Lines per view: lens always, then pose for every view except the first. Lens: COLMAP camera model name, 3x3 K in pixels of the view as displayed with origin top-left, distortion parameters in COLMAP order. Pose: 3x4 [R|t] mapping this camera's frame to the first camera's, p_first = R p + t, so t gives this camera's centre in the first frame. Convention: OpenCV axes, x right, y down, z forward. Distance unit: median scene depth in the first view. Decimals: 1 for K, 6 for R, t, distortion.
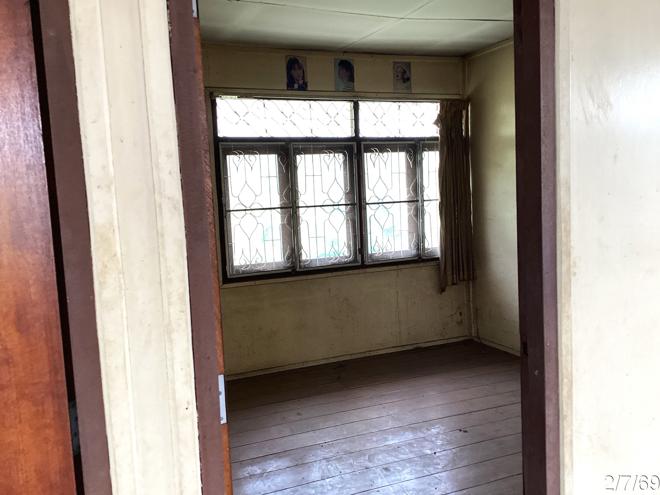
lens RADIAL K [[575.9, 0, 330.0], [0, 575.9, 247.5], [0, 0, 1]] dist [0.122939, 0.000778]
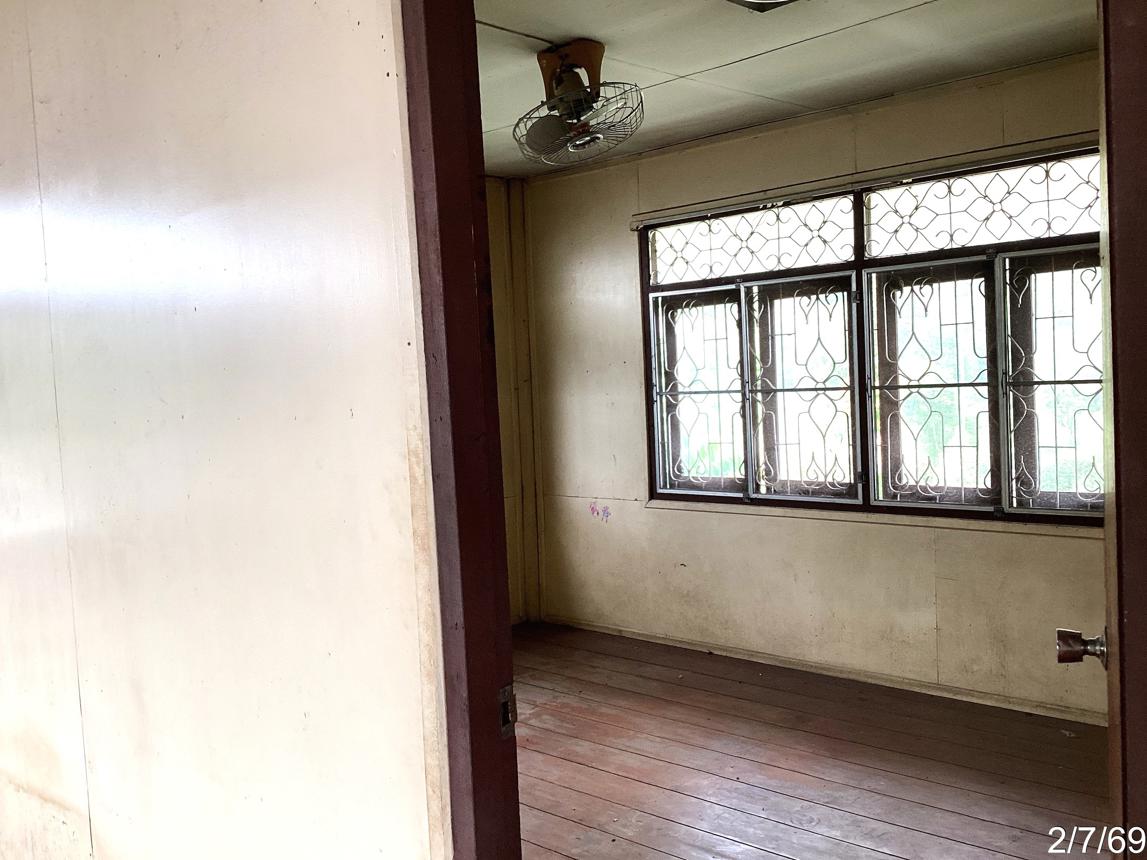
lens RADIAL K [[1069.0, 0, 573.5], [0, 1069.0, 430.0], [0, 0, 1]] dist [0.126246, -0.180522]
pose [[0.389186, 0.077150, -0.917923, 0.854662], [-0.061910, 0.996424, 0.057499, -0.077625], [0.919077, 0.034451, 0.392570, 0.379769]]
